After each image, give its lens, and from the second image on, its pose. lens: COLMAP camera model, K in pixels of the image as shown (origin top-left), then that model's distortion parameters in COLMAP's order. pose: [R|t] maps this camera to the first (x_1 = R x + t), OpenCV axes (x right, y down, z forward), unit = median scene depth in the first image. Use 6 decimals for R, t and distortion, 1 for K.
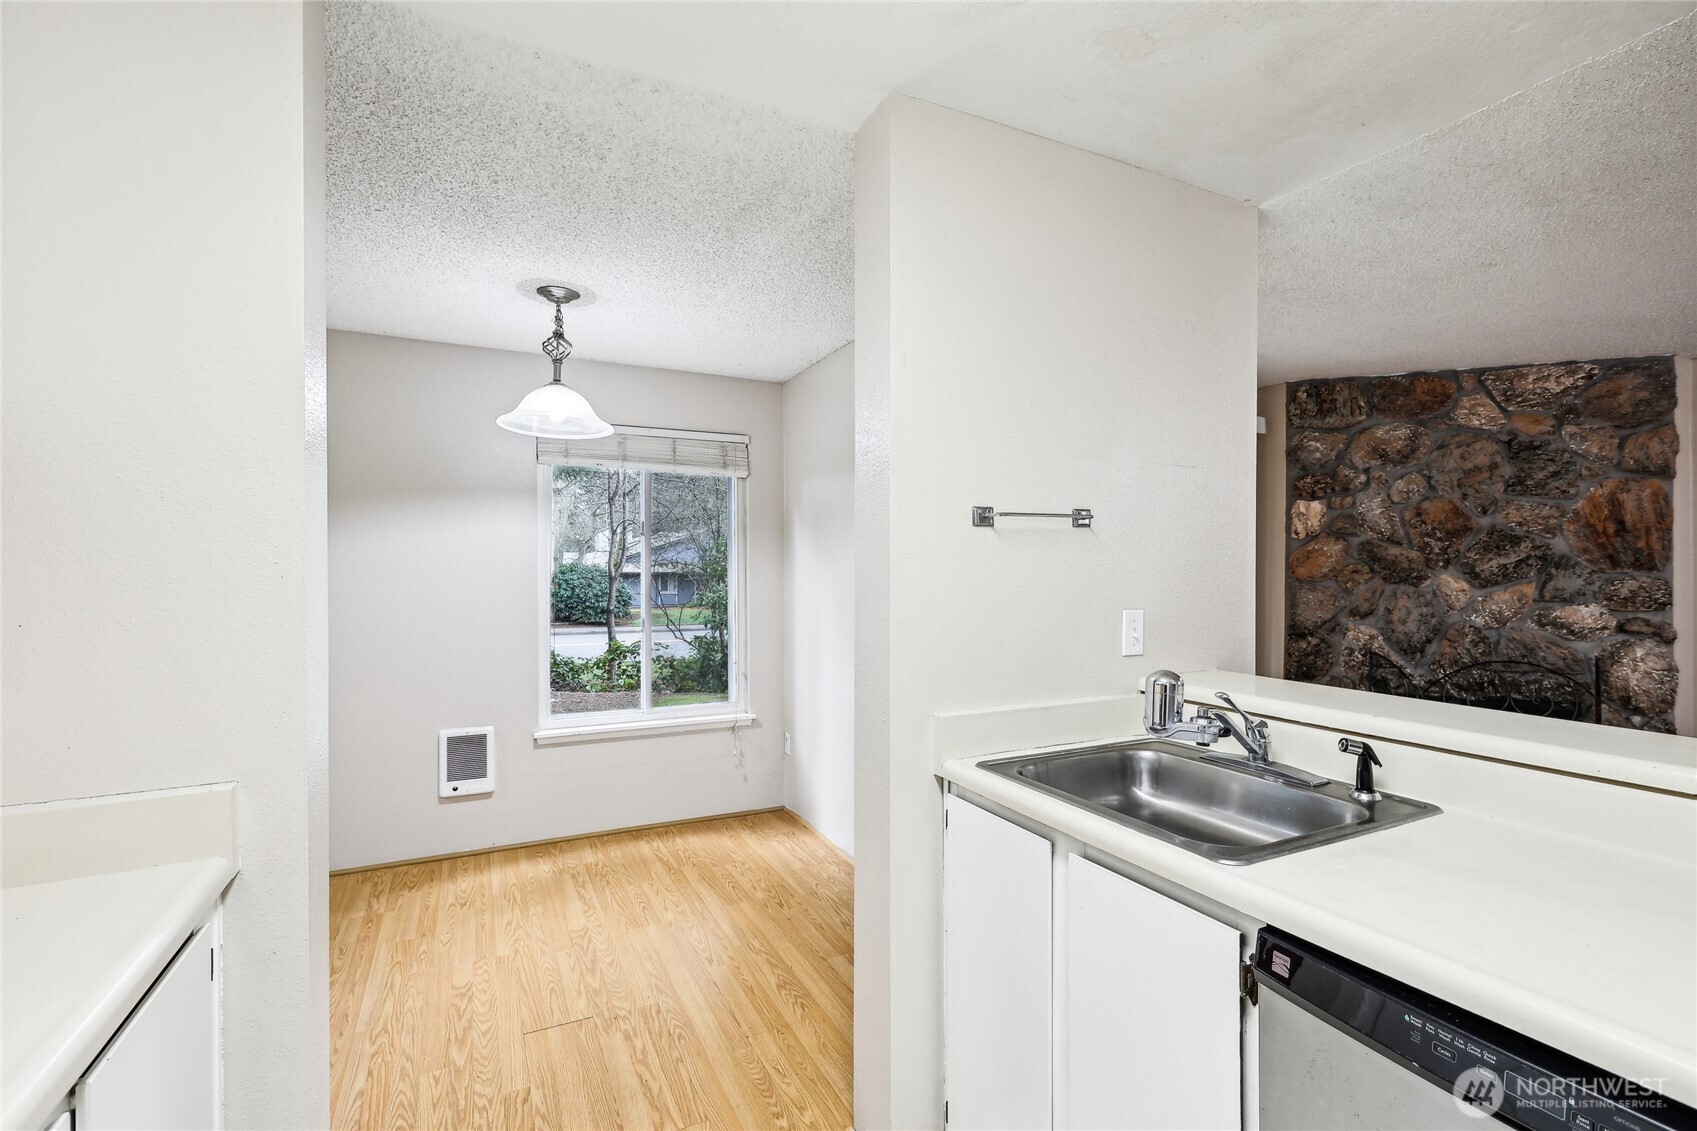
lens RADIAL K [[770.4, 0, 849.8], [0, 770.4, 567.4], [0, 0, 1]] dist [-0.001607, 0.000906]
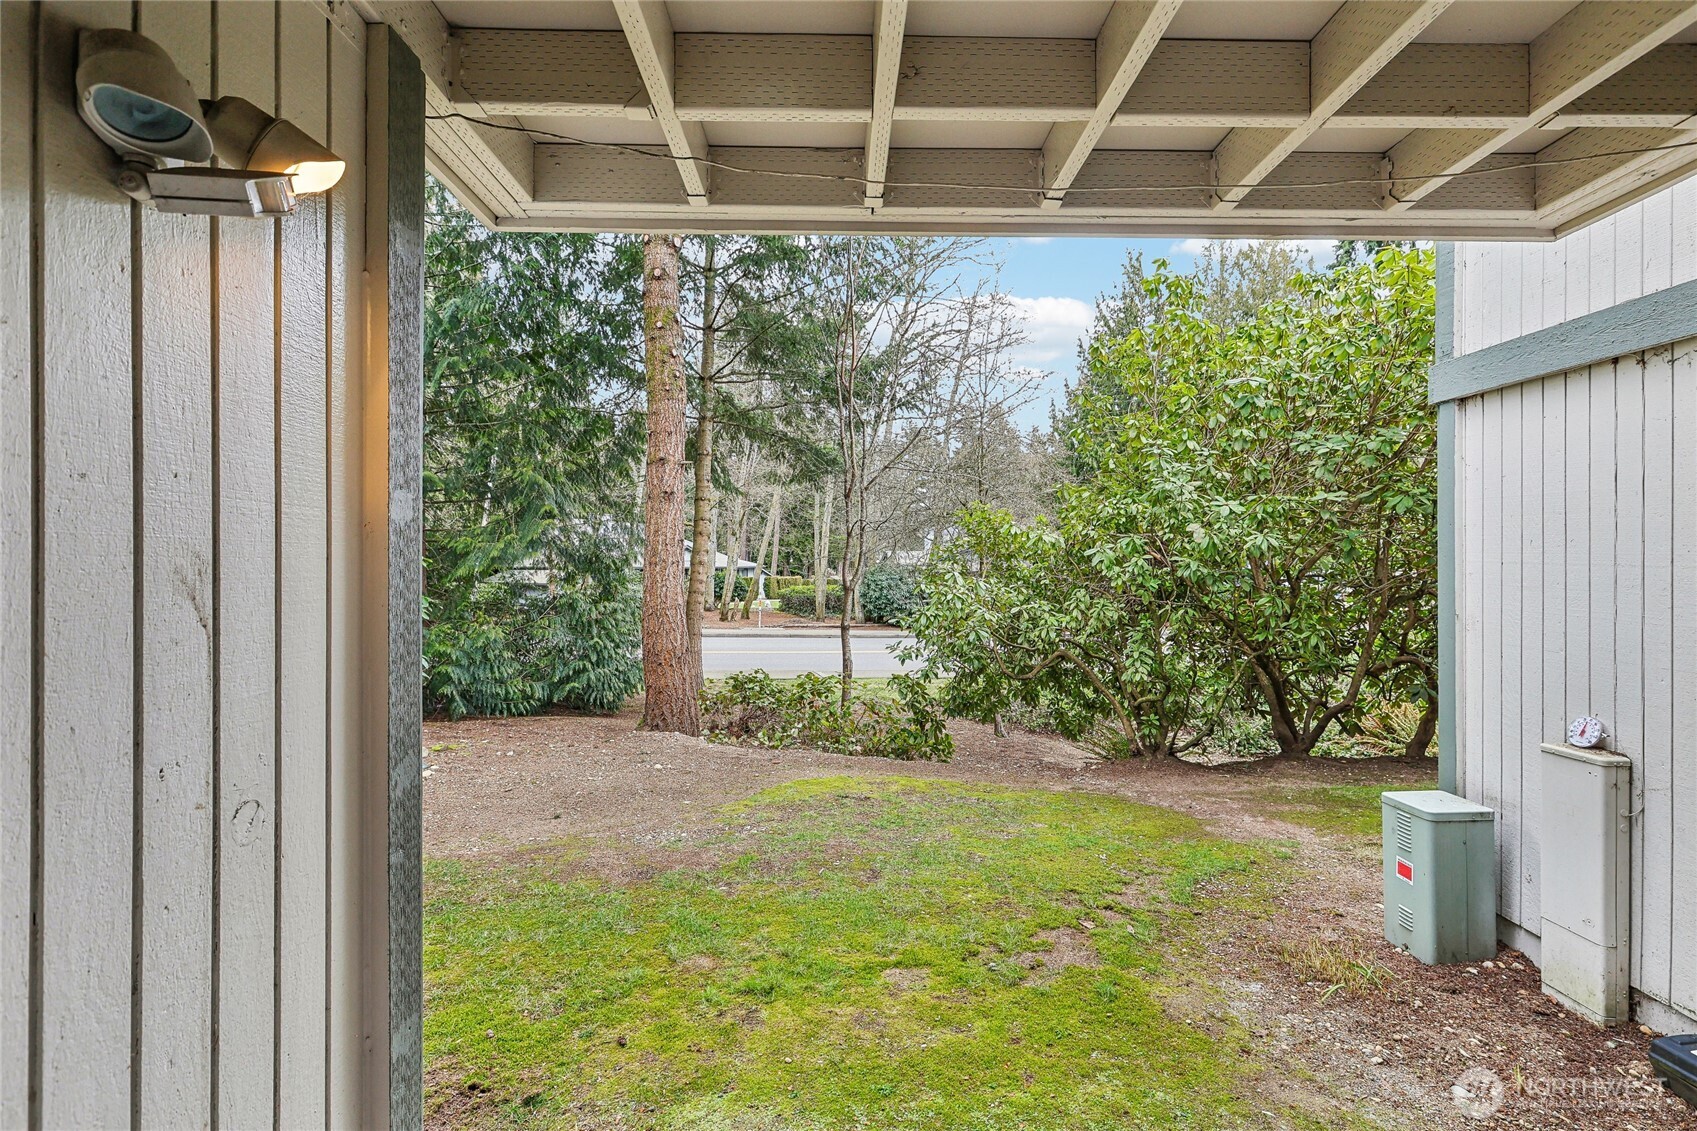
lens RADIAL K [[770.4, 0, 850.4], [0, 770.4, 559.4], [0, 0, 1]] dist [-0.001607, 0.000906]
pose [[0.901687, -0.002962, -0.432380, 0.251109], [0.001283, 0.999990, -0.004174, -0.057921], [0.432388, 0.003208, 0.901682, 0.939671]]
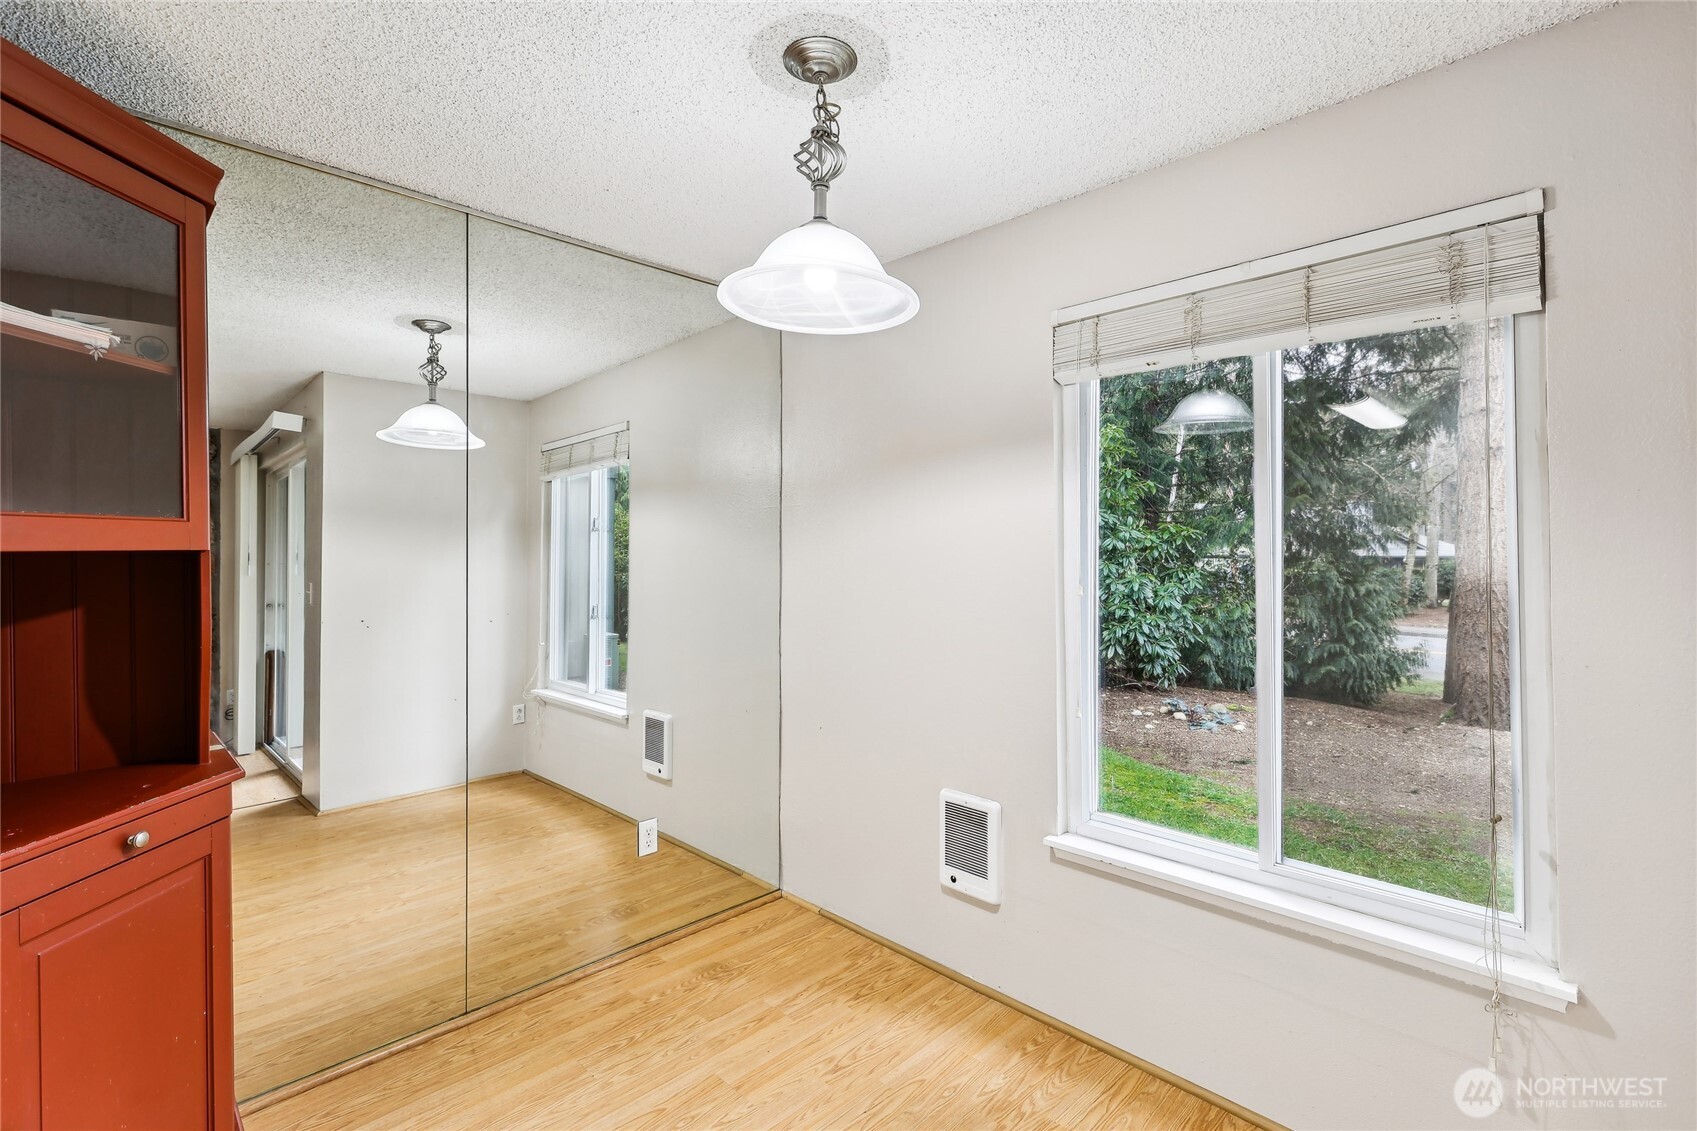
lens RADIAL K [[770.4, 0, 862.8], [0, 770.4, 543.6], [0, 0, 1]] dist [-0.001607, 0.000906]
pose [[0.325382, -0.013568, -0.945485, 0.108802], [0.000424, 0.999899, -0.014203, -0.002985], [0.945583, 0.004220, 0.325355, 0.643355]]
